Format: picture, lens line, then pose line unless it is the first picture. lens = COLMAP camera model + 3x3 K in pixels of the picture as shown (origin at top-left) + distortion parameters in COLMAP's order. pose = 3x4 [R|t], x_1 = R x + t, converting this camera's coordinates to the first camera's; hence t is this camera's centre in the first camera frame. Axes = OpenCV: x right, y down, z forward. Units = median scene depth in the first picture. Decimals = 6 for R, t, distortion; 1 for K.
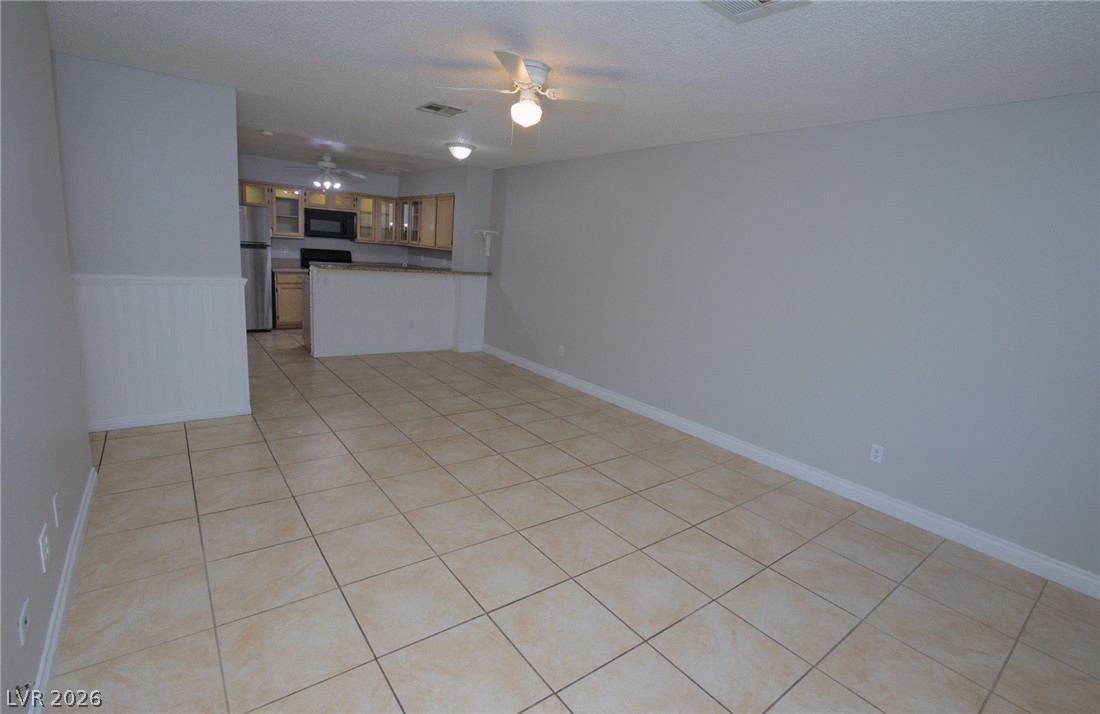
lens RADIAL K [[509.9, 0, 547.1], [0, 509.9, 356.8], [0, 0, 1]] dist [-0.036208, 0.005844]
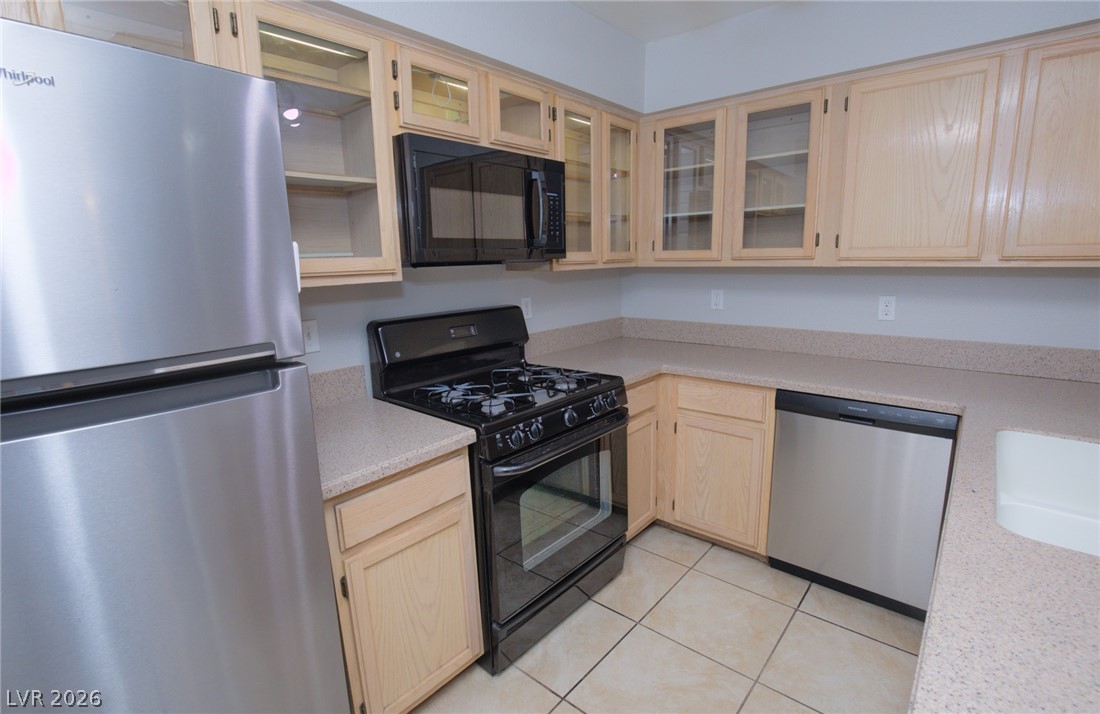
lens RADIAL K [[509.9, 0, 552.2], [0, 509.9, 352.2], [0, 0, 1]] dist [-0.036208, 0.005844]
pose [[0.973054, -0.137894, 0.184802, -0.476201], [0.141107, 0.989985, -0.004285, -0.198776], [-0.182360, 0.030246, 0.982766, 0.794864]]
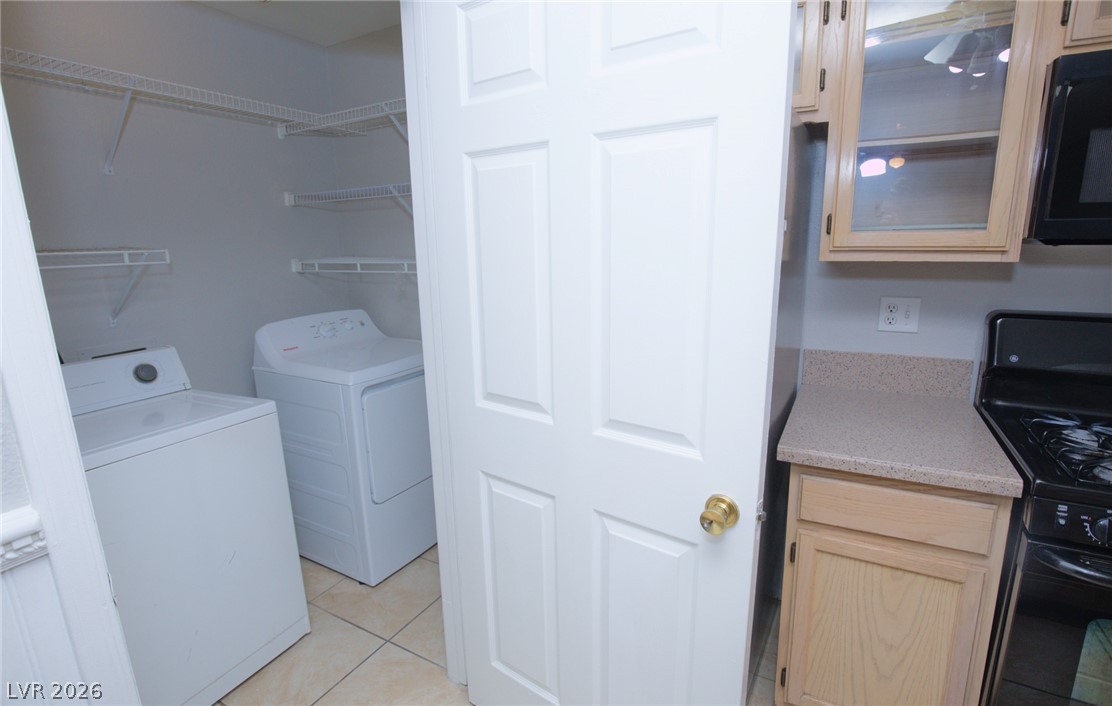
lens RADIAL K [[521.6, 0, 558.2], [0, 521.6, 347.3], [0, 0, 1]] dist [-0.034877, 0.004740]
pose [[0.396175, 0.101995, -0.912493, -0.398110], [-0.138589, 0.989068, 0.050384, -0.199498], [0.907656, 0.106500, 0.405979, 0.822016]]
